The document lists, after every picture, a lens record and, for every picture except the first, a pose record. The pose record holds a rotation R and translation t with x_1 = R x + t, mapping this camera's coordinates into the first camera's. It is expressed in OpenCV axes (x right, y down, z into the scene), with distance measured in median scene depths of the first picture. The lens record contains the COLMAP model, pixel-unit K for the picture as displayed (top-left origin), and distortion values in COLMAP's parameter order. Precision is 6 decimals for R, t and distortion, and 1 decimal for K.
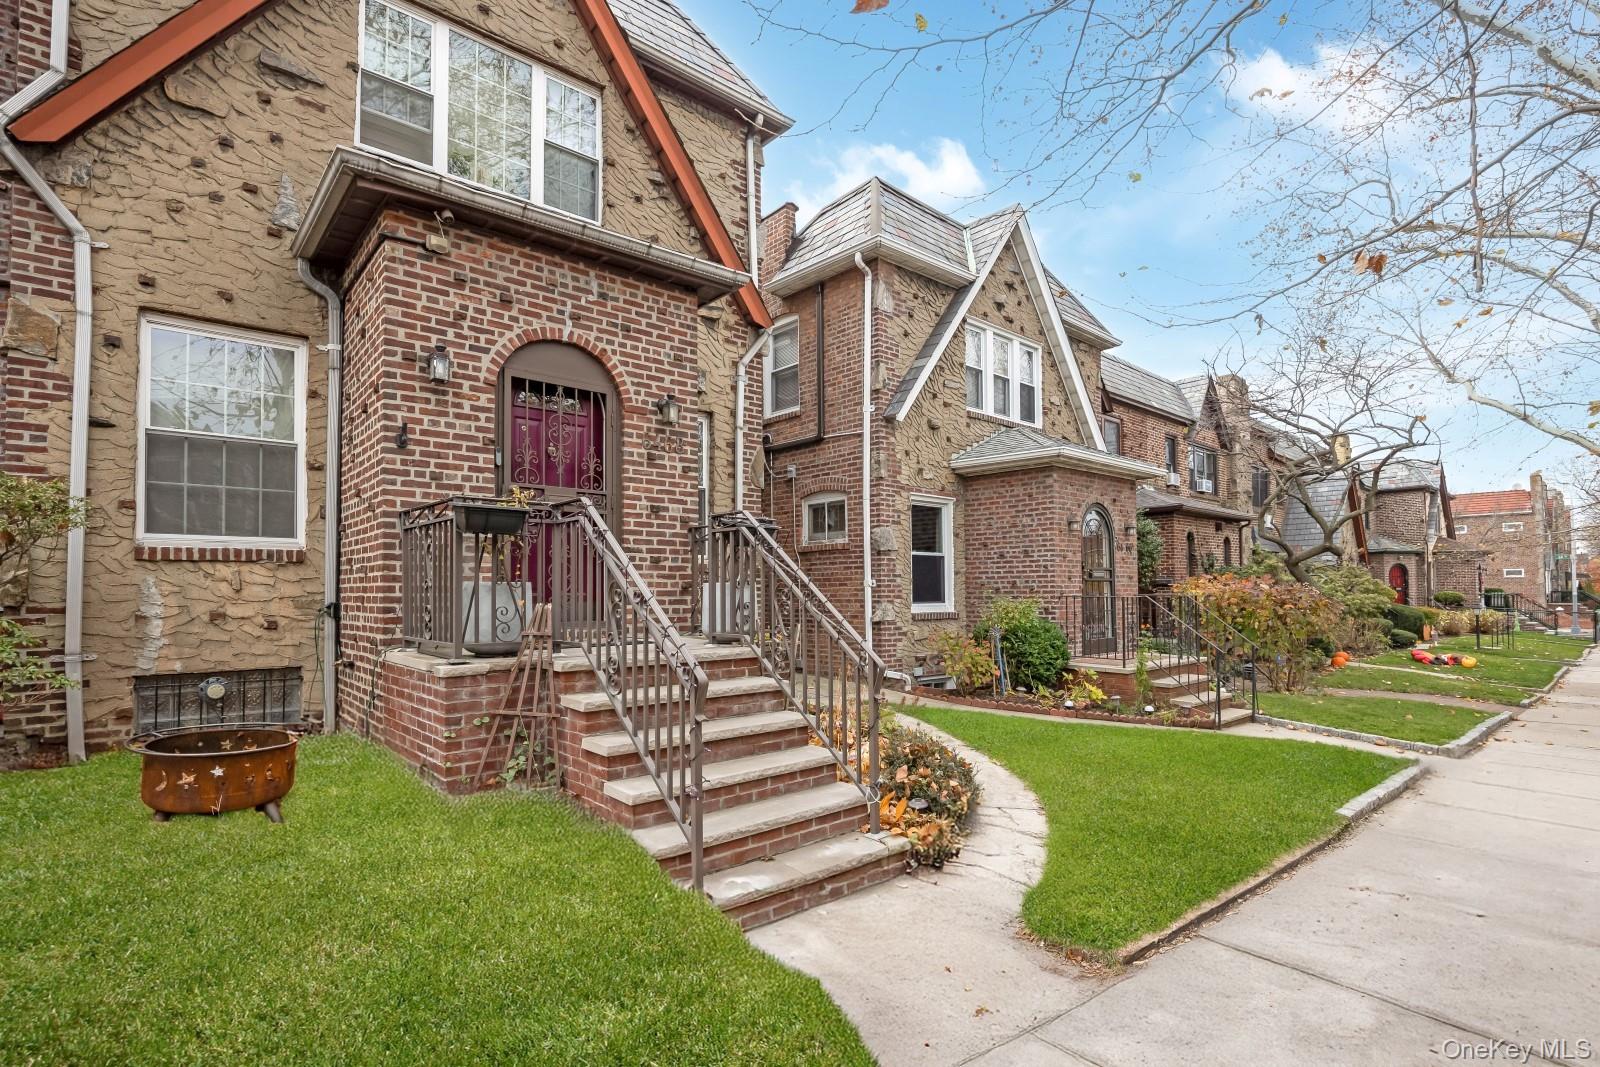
lens RADIAL K [[769.4, 0, 767.7], [0, 769.4, 573.7], [0, 0, 1]] dist [-0.011160, 0.000281]
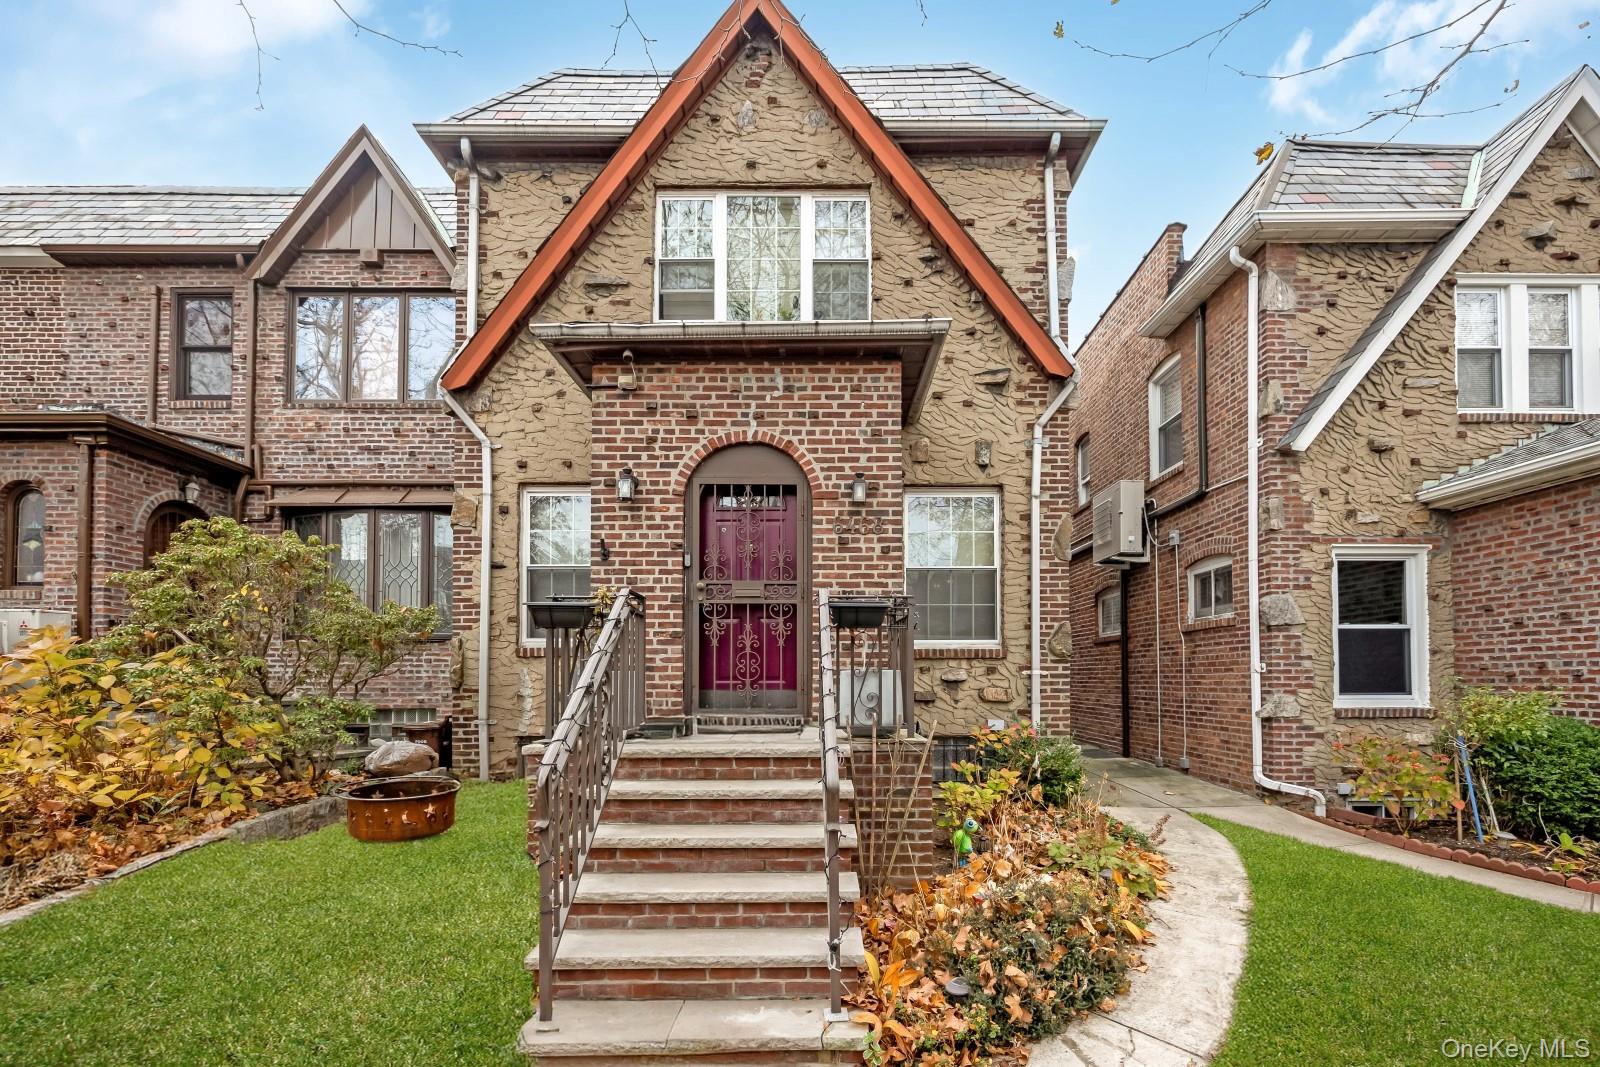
lens RADIAL K [[656.7, 0, 814.5], [0, 656.7, 666.2], [0, 0, 1]] dist [-0.002590, 0.000749]
pose [[0.768386, -0.009022, -0.639923, 0.278294], [0.014283, 0.999893, 0.003054, 0.002802], [0.639827, -0.011487, 0.768433, 0.266588]]
